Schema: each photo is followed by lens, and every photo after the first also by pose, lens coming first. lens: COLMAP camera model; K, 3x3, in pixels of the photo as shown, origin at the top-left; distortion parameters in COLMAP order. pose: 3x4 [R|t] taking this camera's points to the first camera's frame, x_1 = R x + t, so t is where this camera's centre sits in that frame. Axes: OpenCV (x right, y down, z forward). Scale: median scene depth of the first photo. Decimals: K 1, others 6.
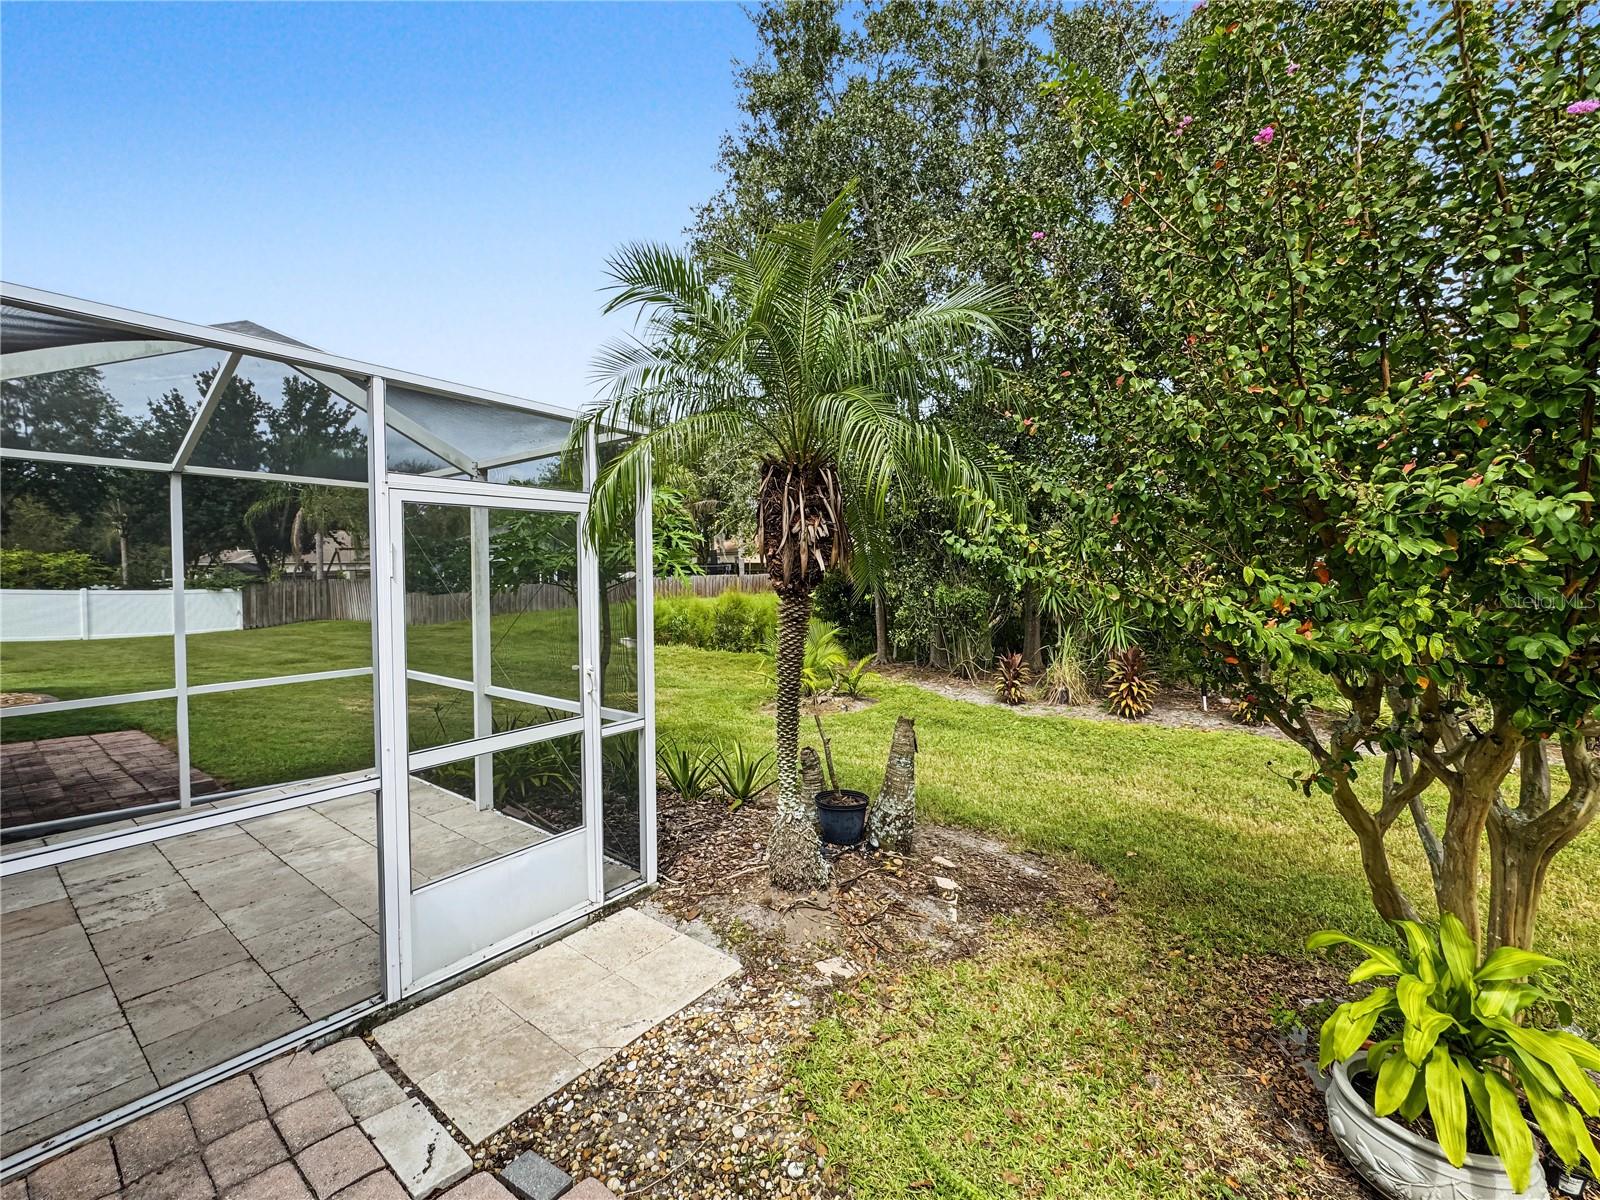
lens RADIAL K [[666.2, 0, 800.7], [0, 666.2, 617.9], [0, 0, 1]] dist [0.000523, 0.000251]
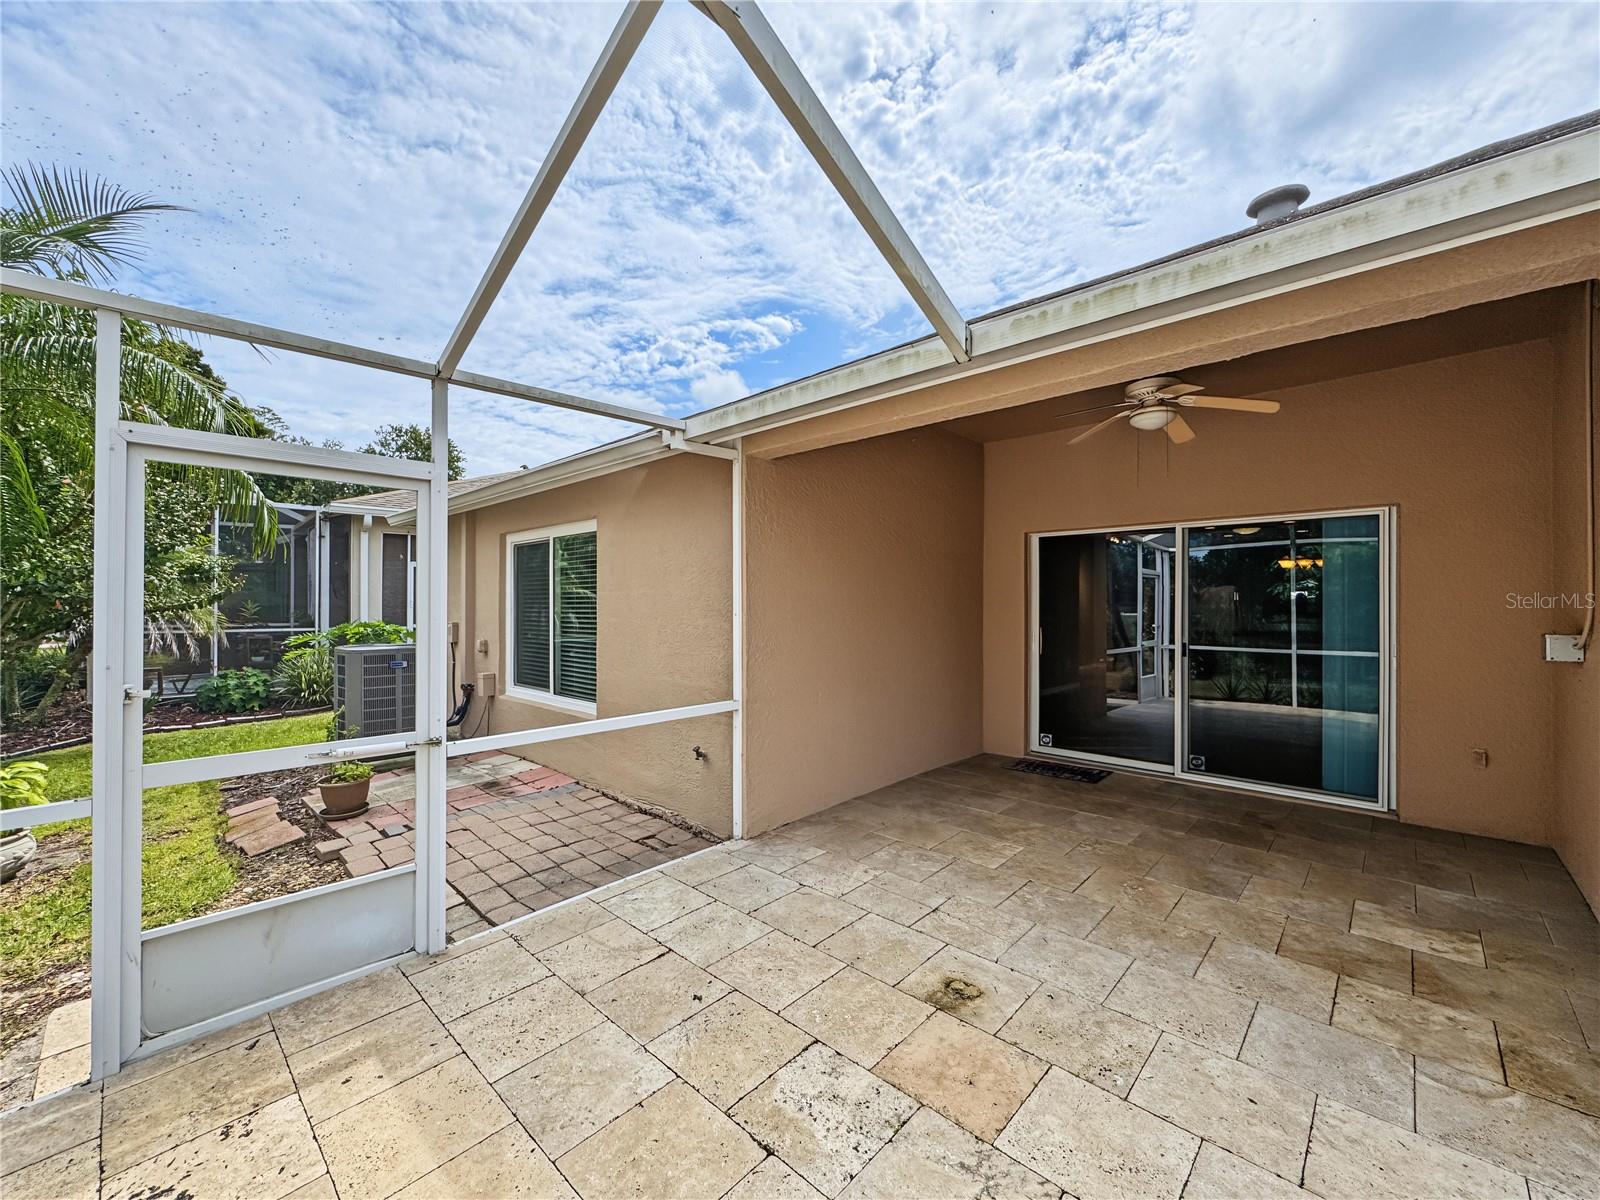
lens RADIAL K [[649.8, 0, 799.0], [0, 649.8, 614.3], [0, 0, 1]] dist [-0.000815, -0.000374]
pose [[-0.995740, 0.013480, 0.091210, -1.091175], [0.019845, 0.997402, 0.069244, -0.047865], [-0.090039, 0.070759, -0.993421, 1.644462]]
